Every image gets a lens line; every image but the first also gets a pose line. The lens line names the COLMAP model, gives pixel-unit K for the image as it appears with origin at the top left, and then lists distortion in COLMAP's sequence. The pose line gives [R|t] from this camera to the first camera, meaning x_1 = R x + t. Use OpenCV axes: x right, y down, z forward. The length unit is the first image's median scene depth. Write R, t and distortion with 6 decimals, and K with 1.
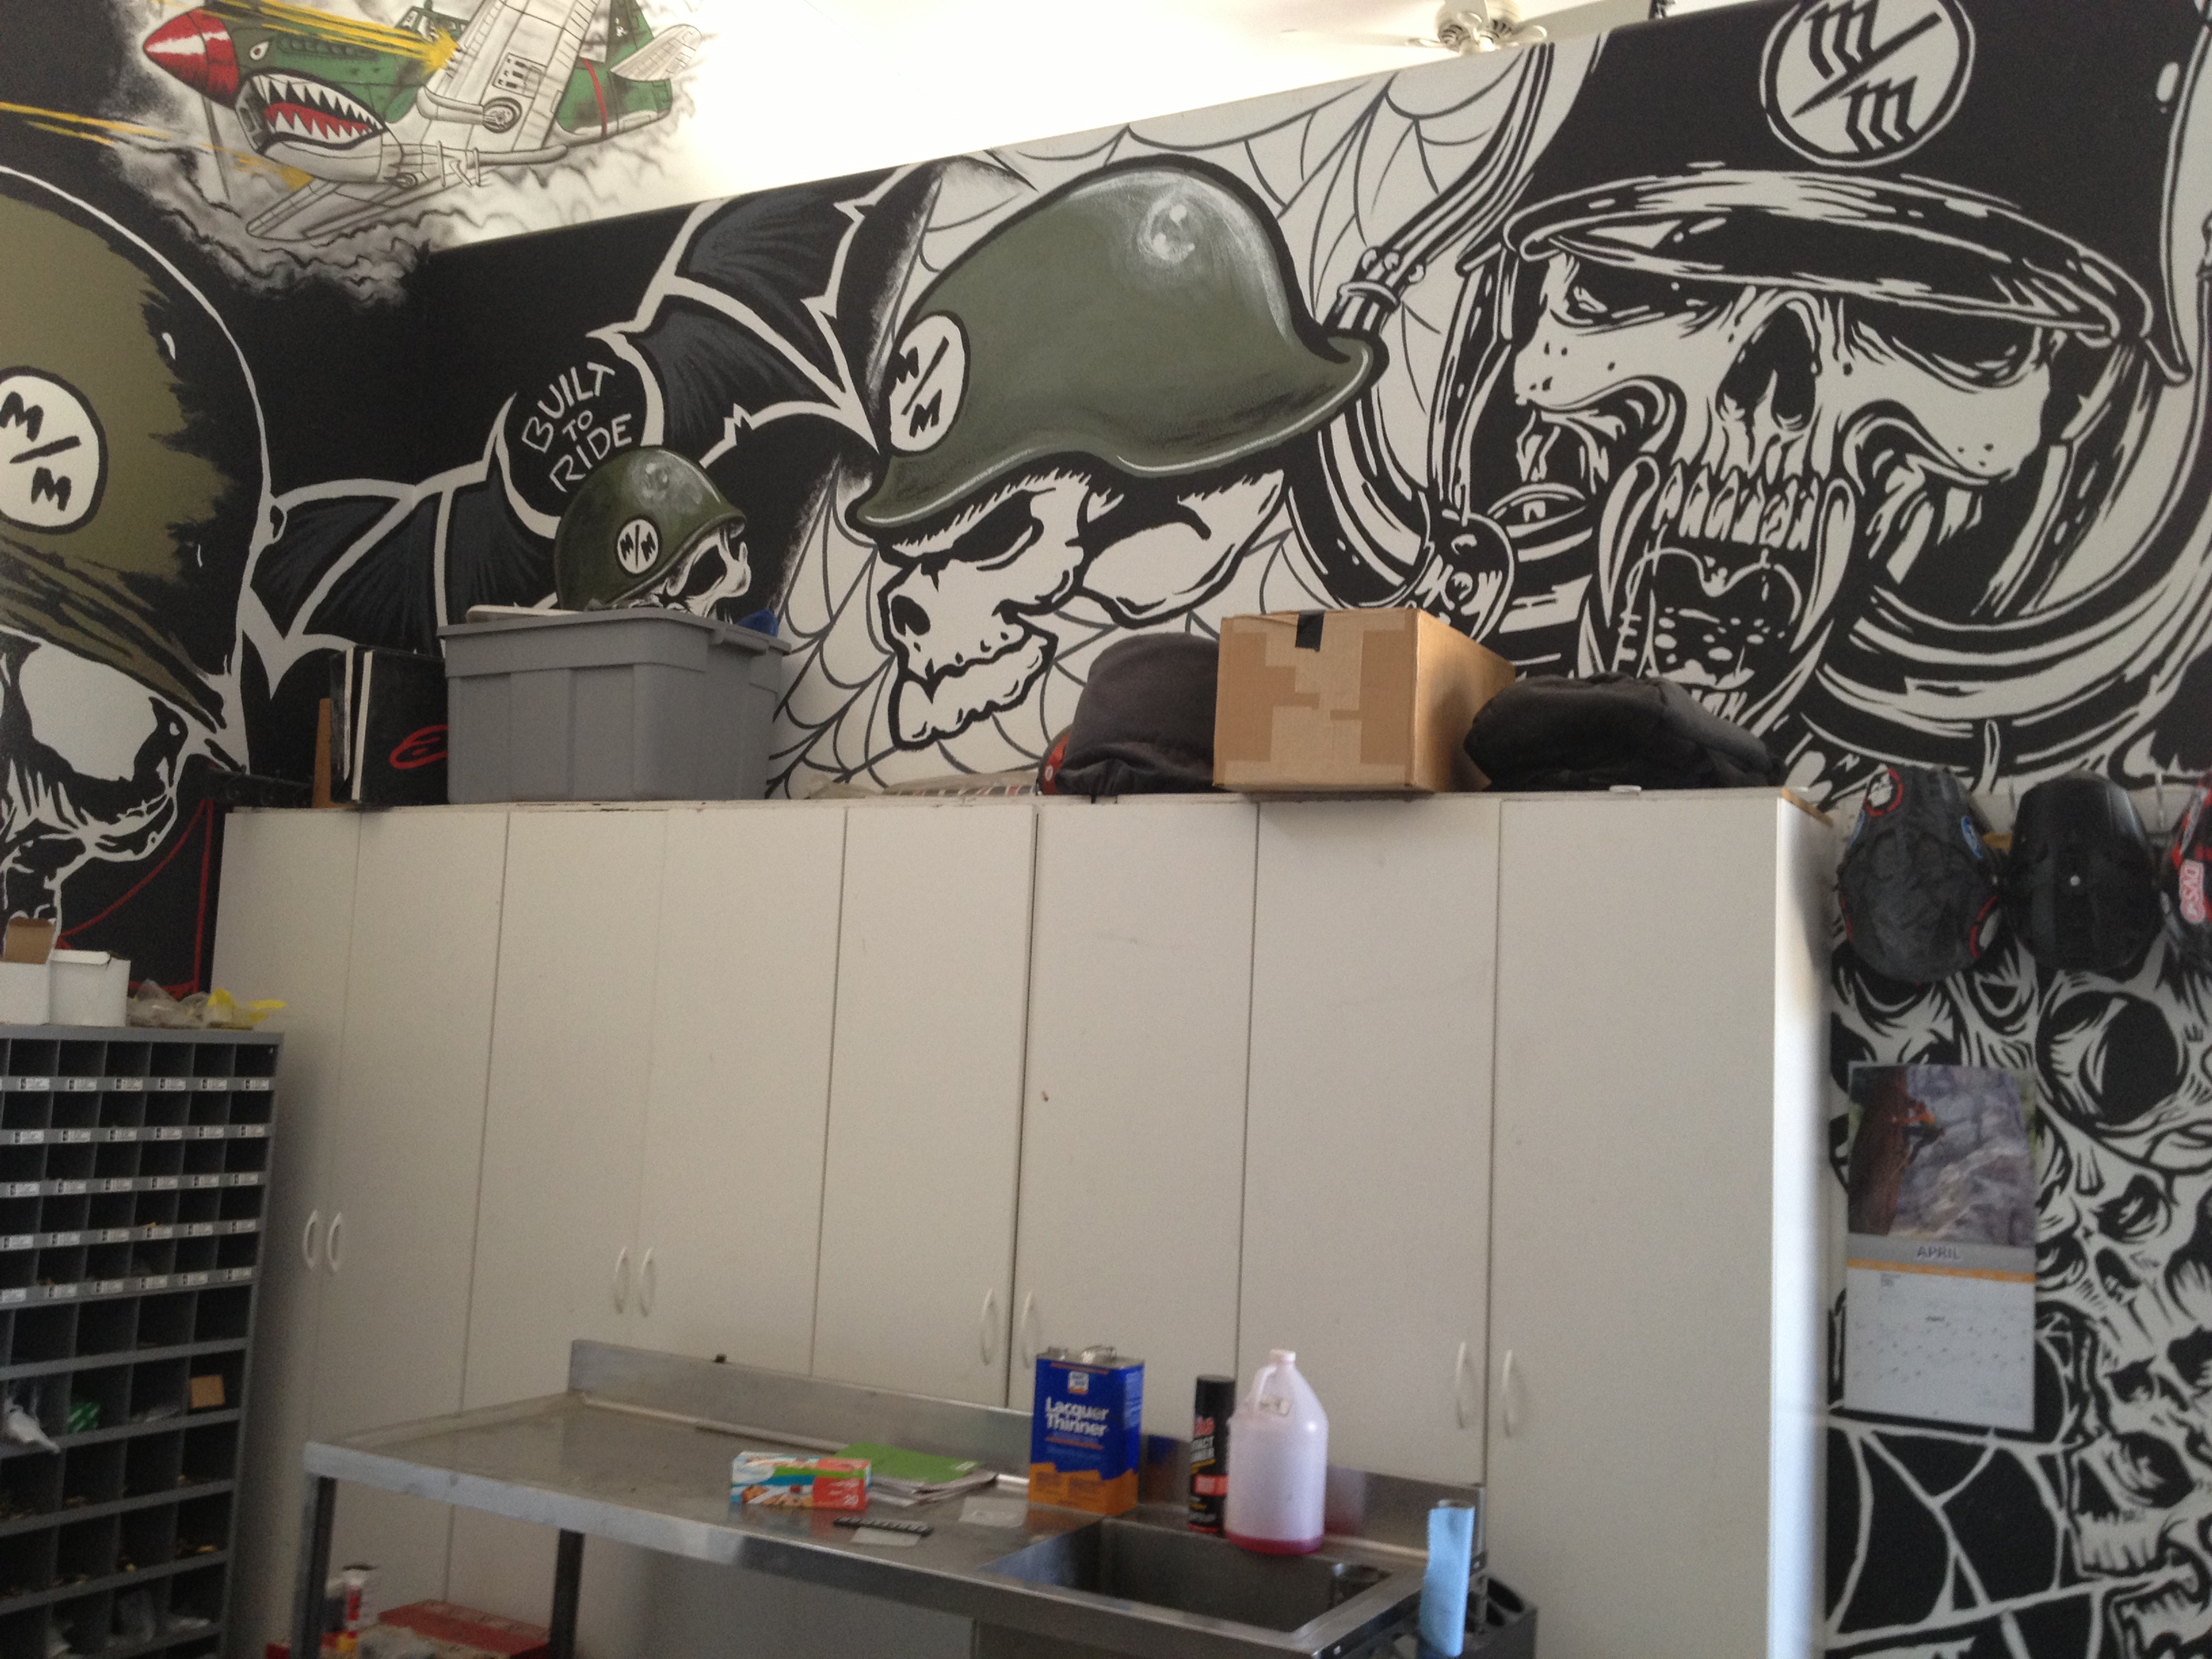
lens RADIAL K [[2106.0, 0, 1056.2], [0, 2106.0, 819.3], [0, 0, 1]] dist [0.085280, -0.146695]
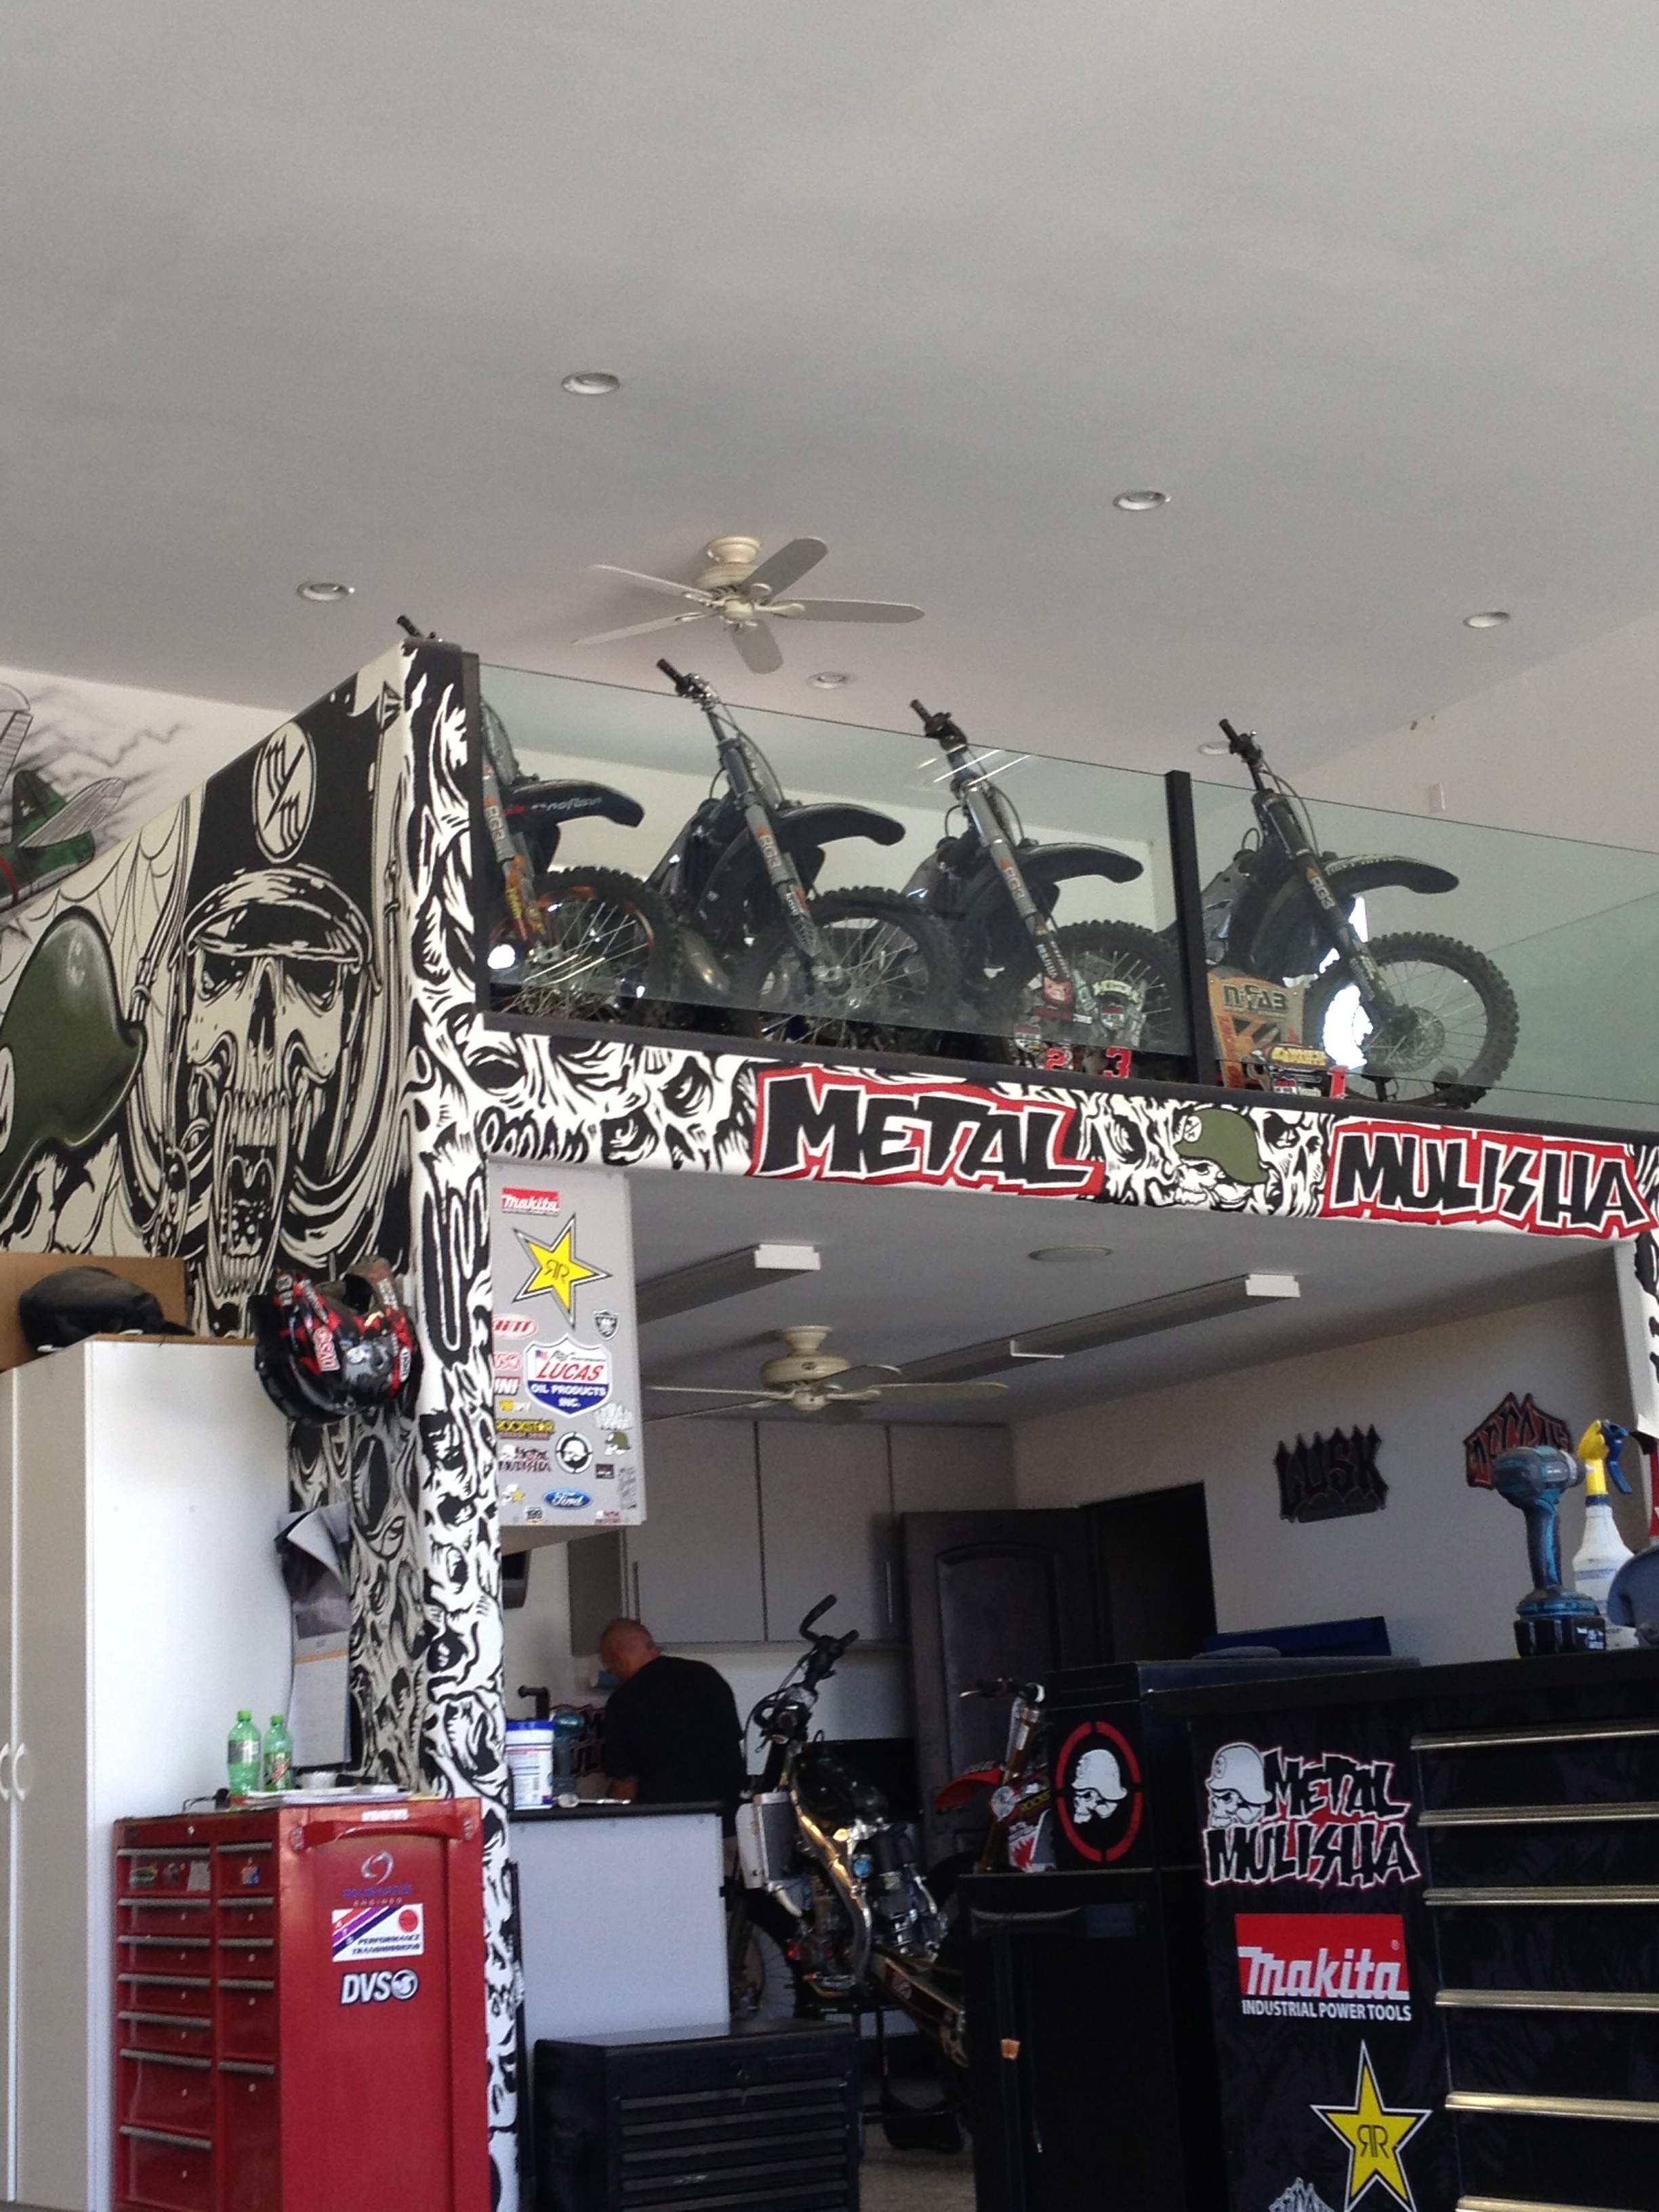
lens RADIAL K [[3368.7, 0, 800.5], [0, 3368.7, 1136.9], [0, 0, 1]] dist [0.019244, 1.496092]
pose [[0.871369, -0.189614, -0.452507, 1.373120], [0.142351, 0.980335, -0.136672, 0.178711], [0.469523, 0.054677, 0.881226, -0.632301]]
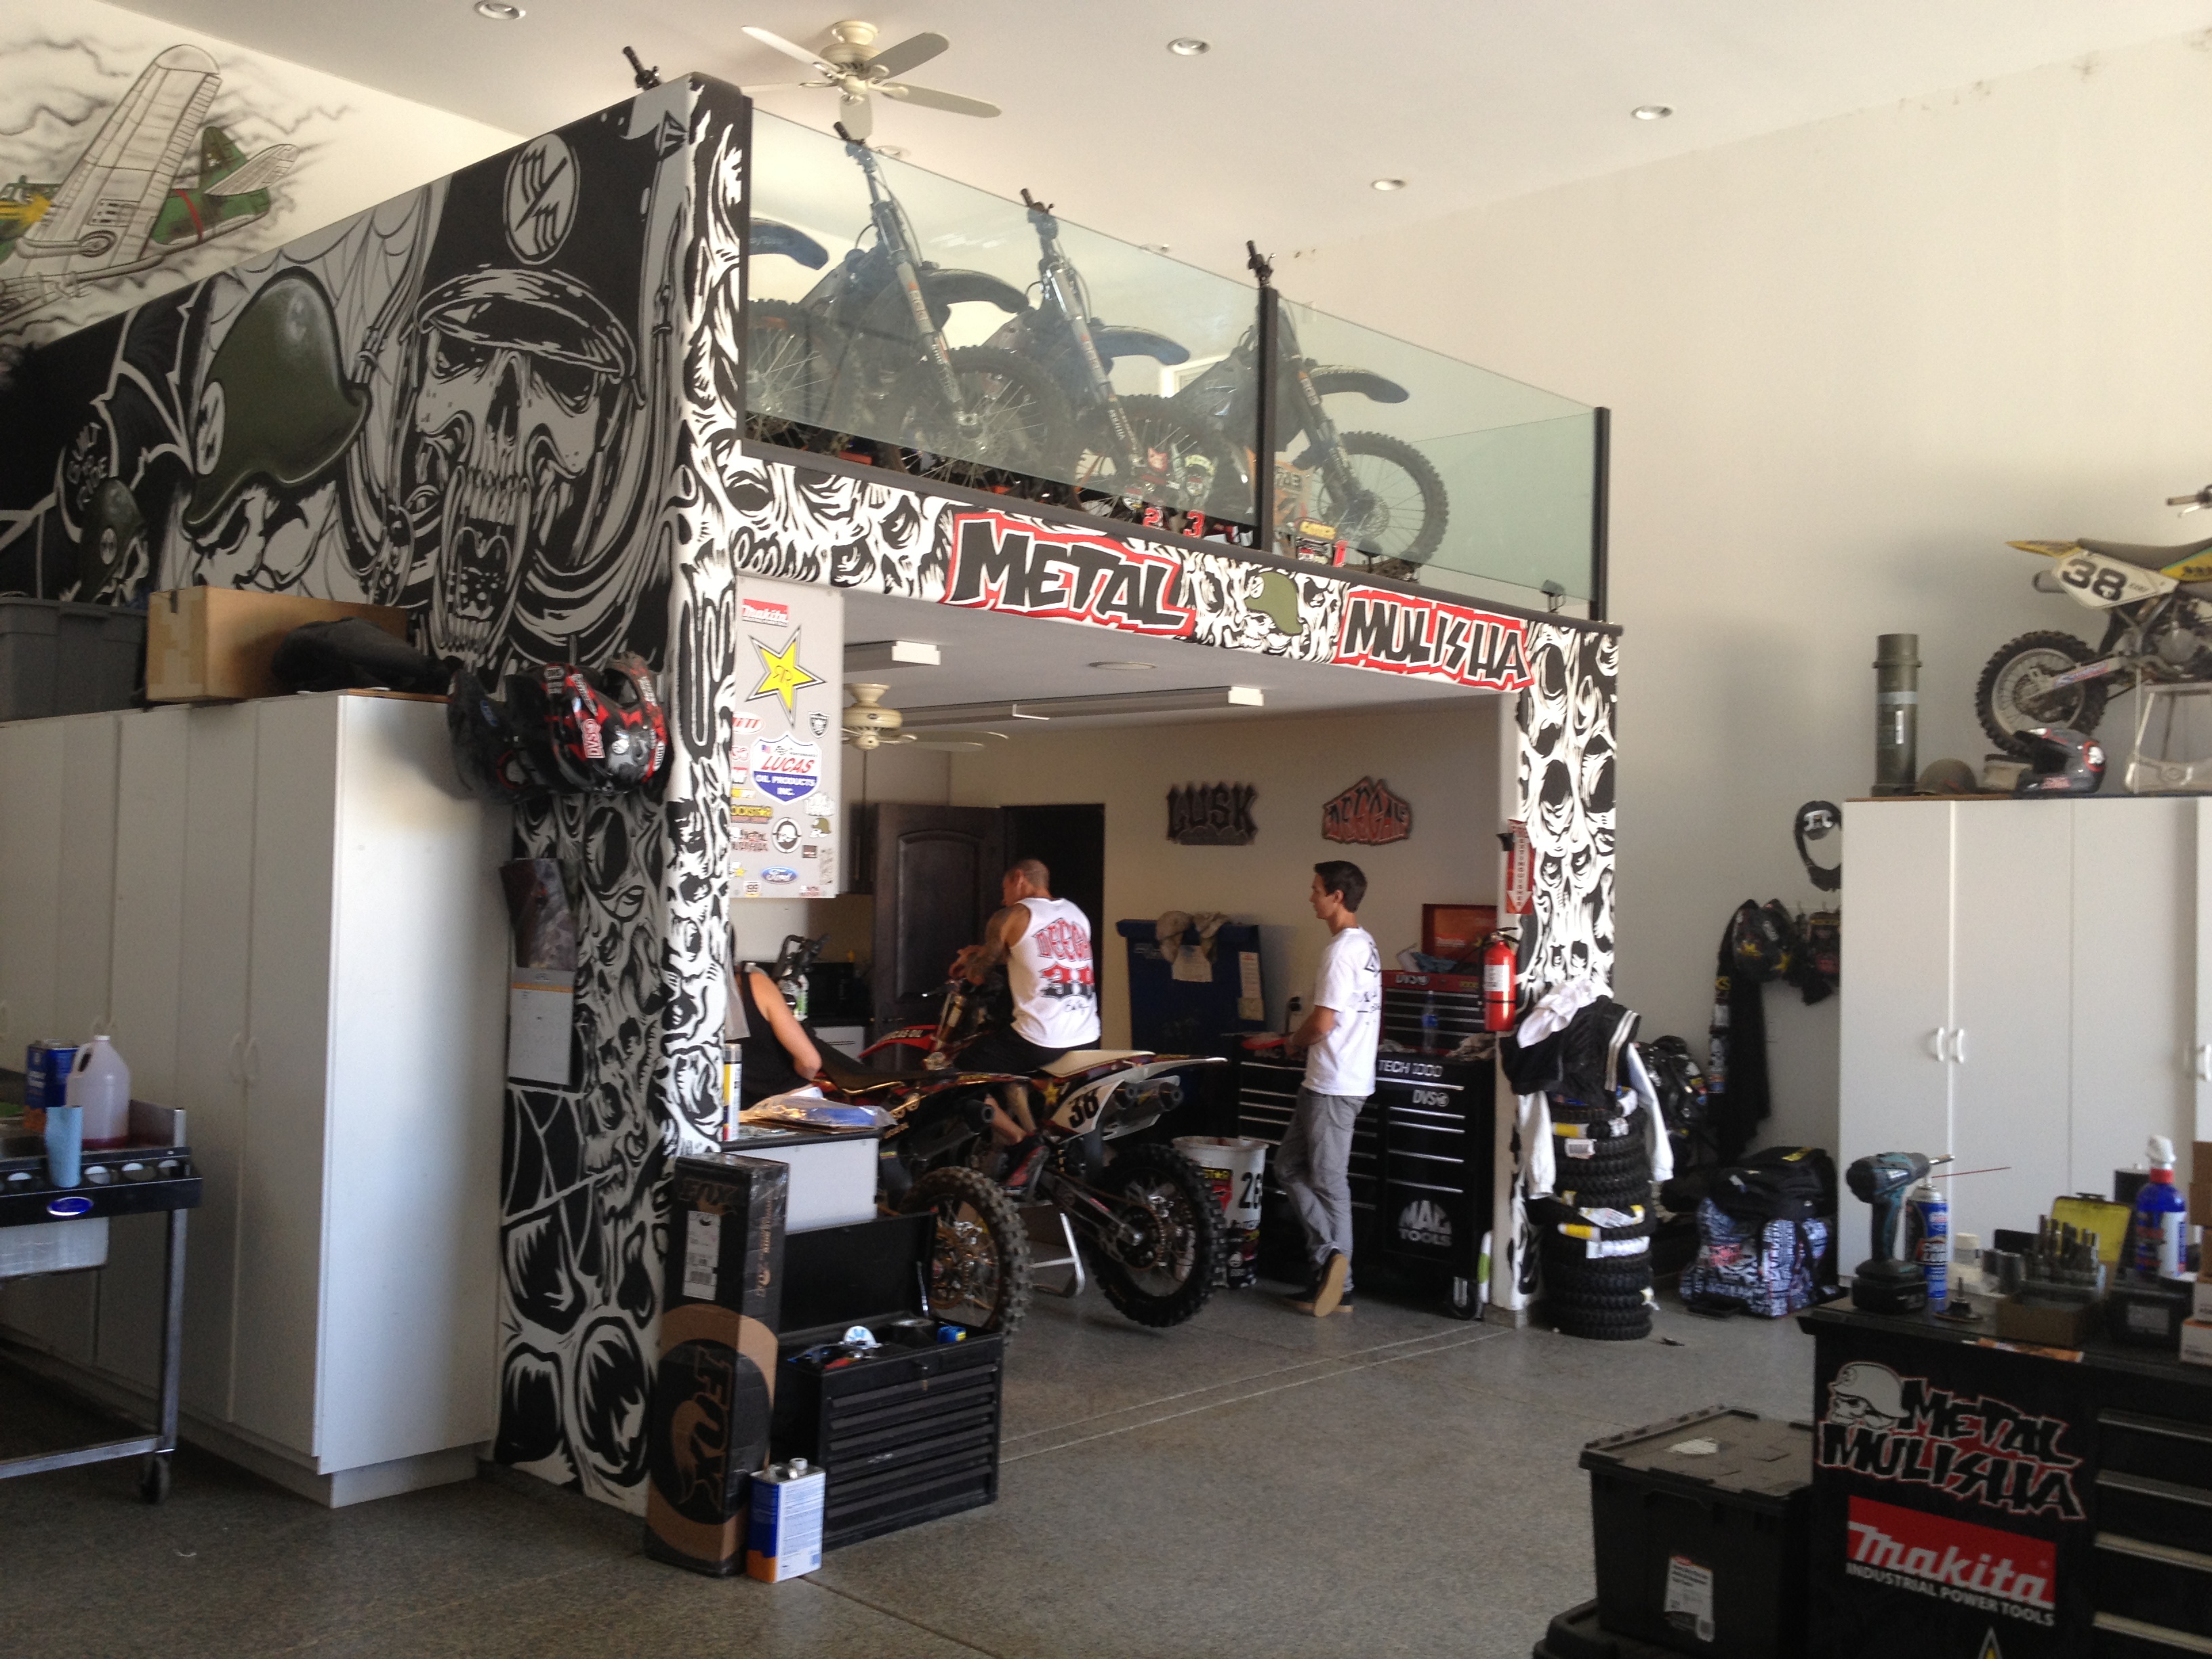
lens RADIAL K [[2076.4, 0, 1089.7], [0, 2076.4, 826.9], [0, 0, 1]] dist [0.087303, -0.148866]
pose [[0.966084, -0.034224, -0.255951, 0.951521], [0.050841, 0.996987, 0.058591, 0.018315], [0.253175, -0.069617, 0.964912, -0.299853]]
